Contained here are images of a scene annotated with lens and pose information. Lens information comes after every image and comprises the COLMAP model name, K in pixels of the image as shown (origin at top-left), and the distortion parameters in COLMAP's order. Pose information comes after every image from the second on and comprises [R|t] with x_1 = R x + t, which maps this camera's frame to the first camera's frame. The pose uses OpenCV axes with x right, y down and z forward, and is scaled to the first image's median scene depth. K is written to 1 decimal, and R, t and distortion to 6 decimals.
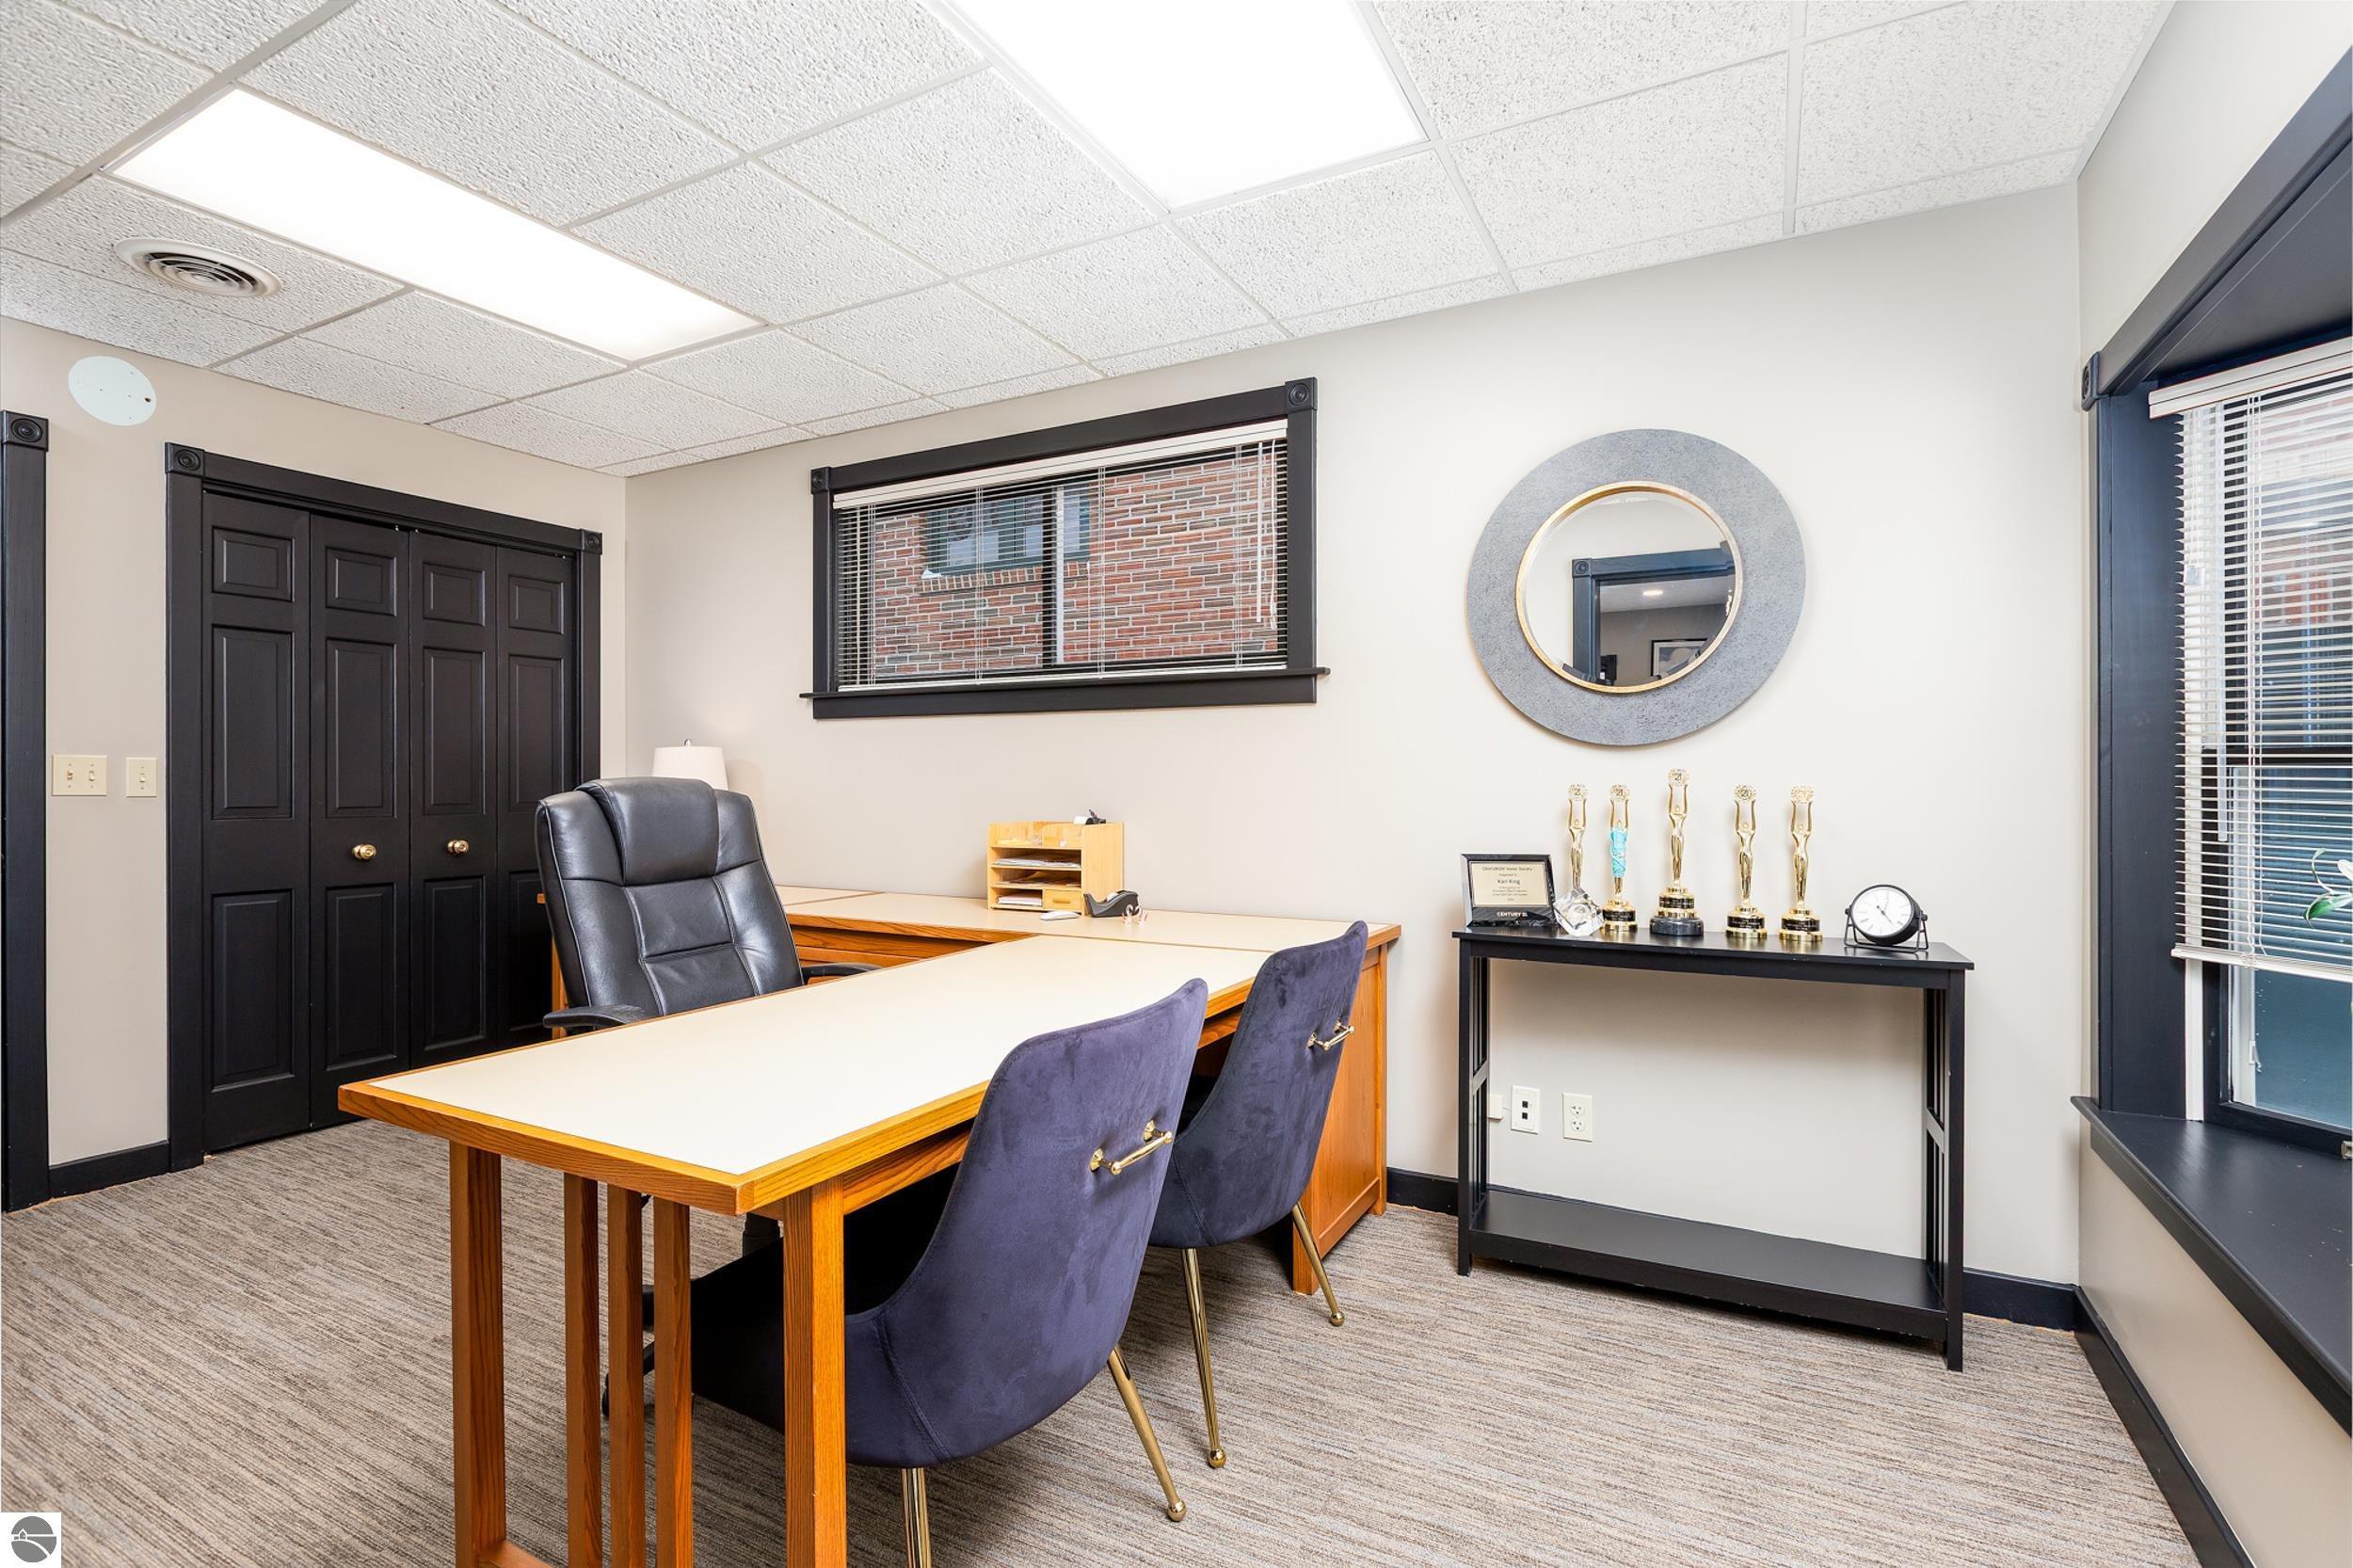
lens RADIAL K [[1090.0, 0, 1179.3], [0, 1090.0, 779.3], [0, 0, 1]] dist [-0.005336, -0.000385]
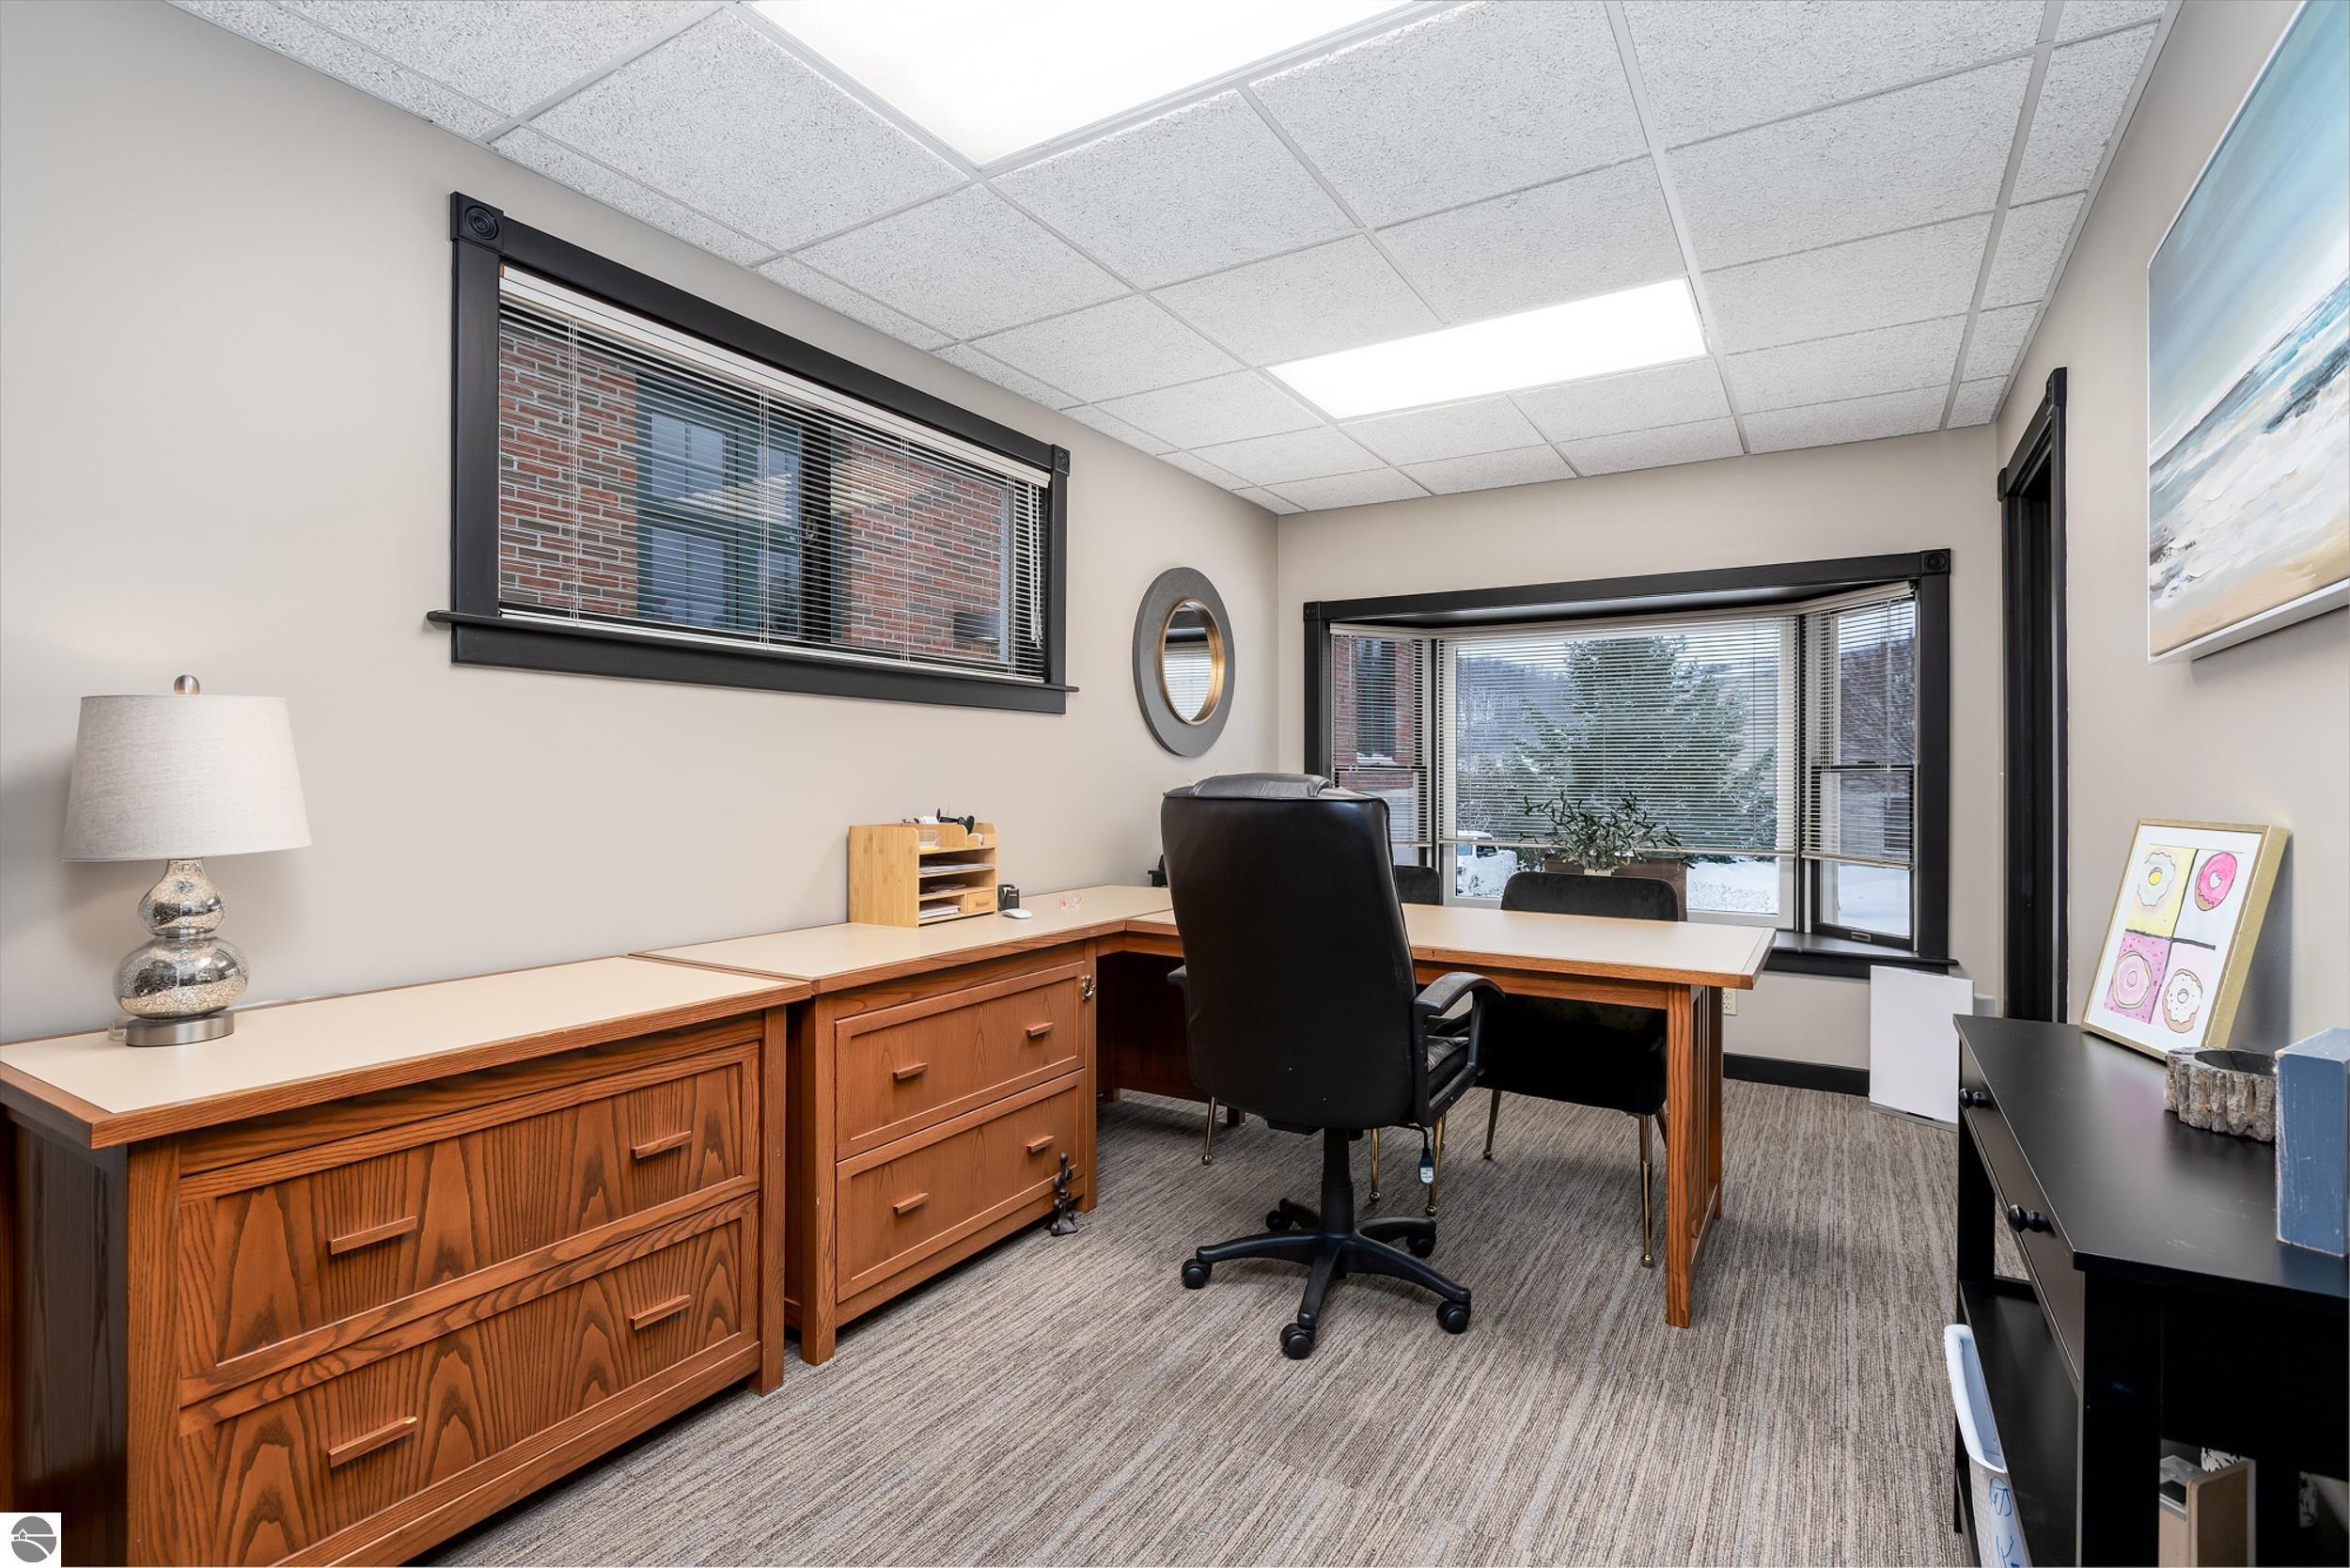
lens RADIAL K [[1088.6, 0, 1177.8], [0, 1088.6, 779.3], [0, 0, 1]] dist [-0.005336, -0.000385]
pose [[0.056824, -0.003617, 0.998378, -1.046068], [-0.001814, 0.999991, 0.003726, -0.001686], [-0.998383, -0.002023, 0.056817, 0.765820]]
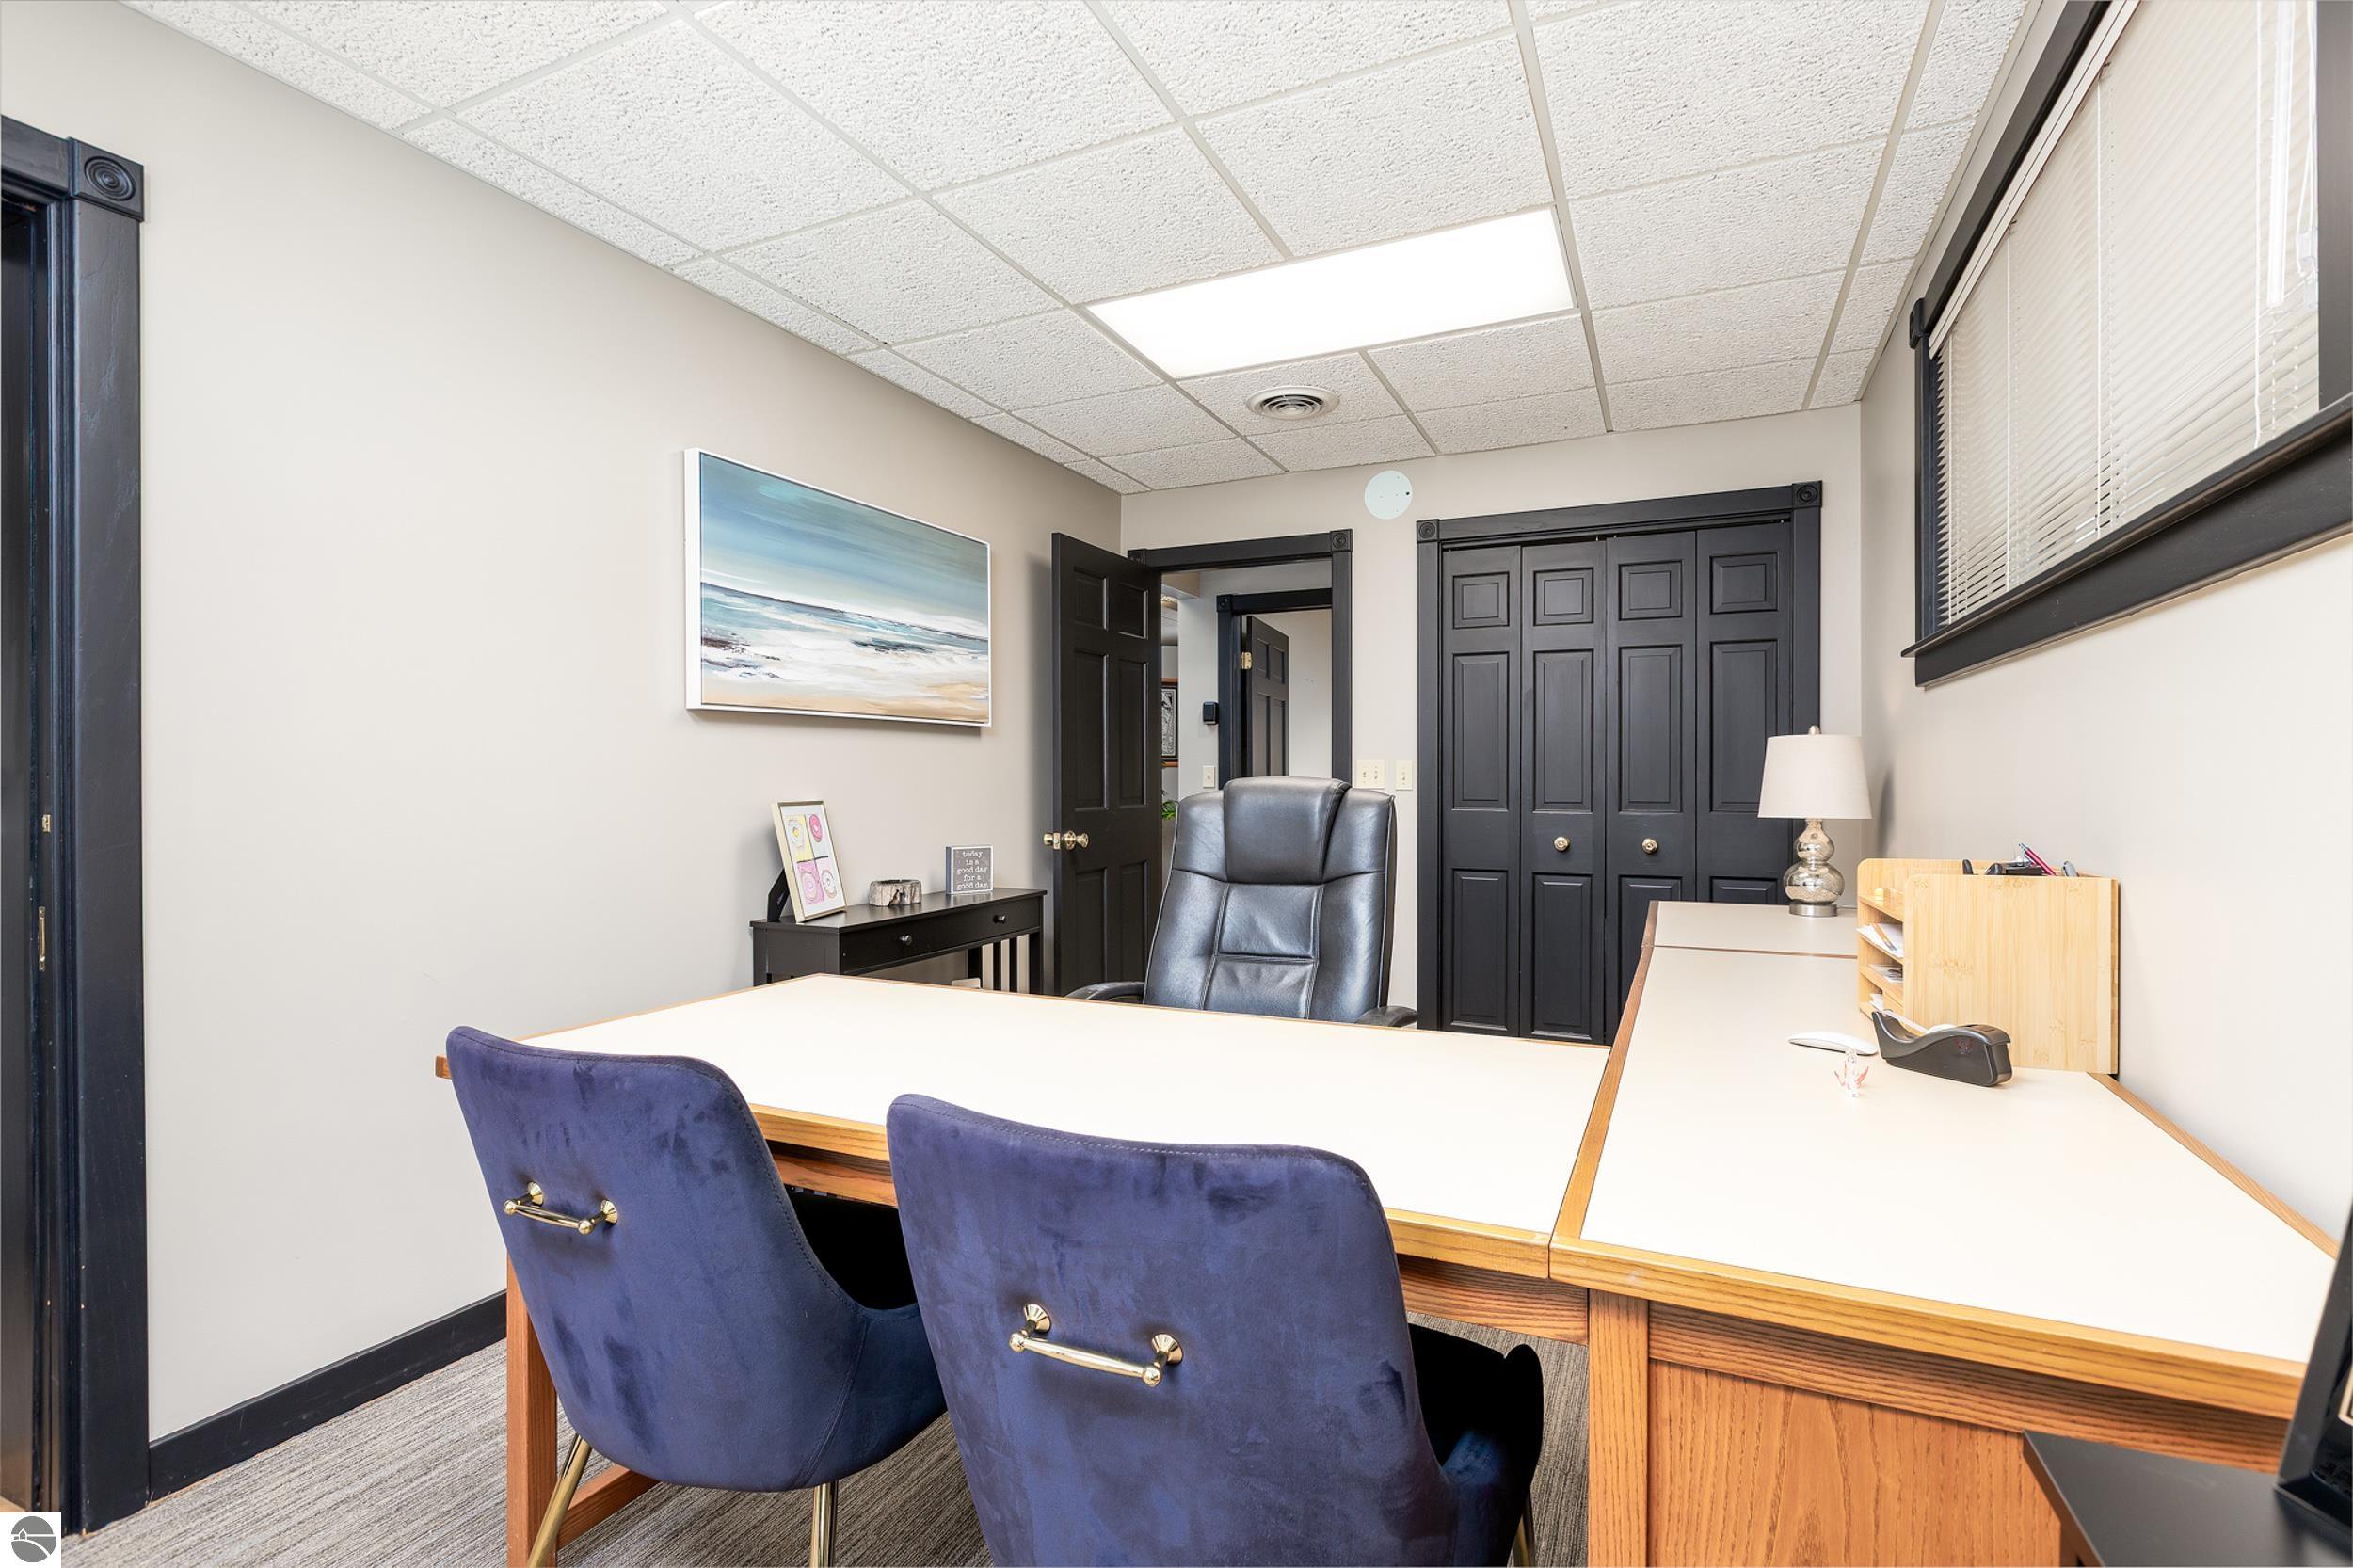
lens RADIAL K [[1090.0, 0, 1179.3], [0, 1090.0, 779.3], [0, 0, 1]] dist [-0.005336, -0.000385]
pose [[0.045468, 0.001712, -0.998964, 0.374109], [0.006637, 0.999976, 0.002016, -0.001167], [0.998944, -0.006722, 0.045456, 0.648166]]
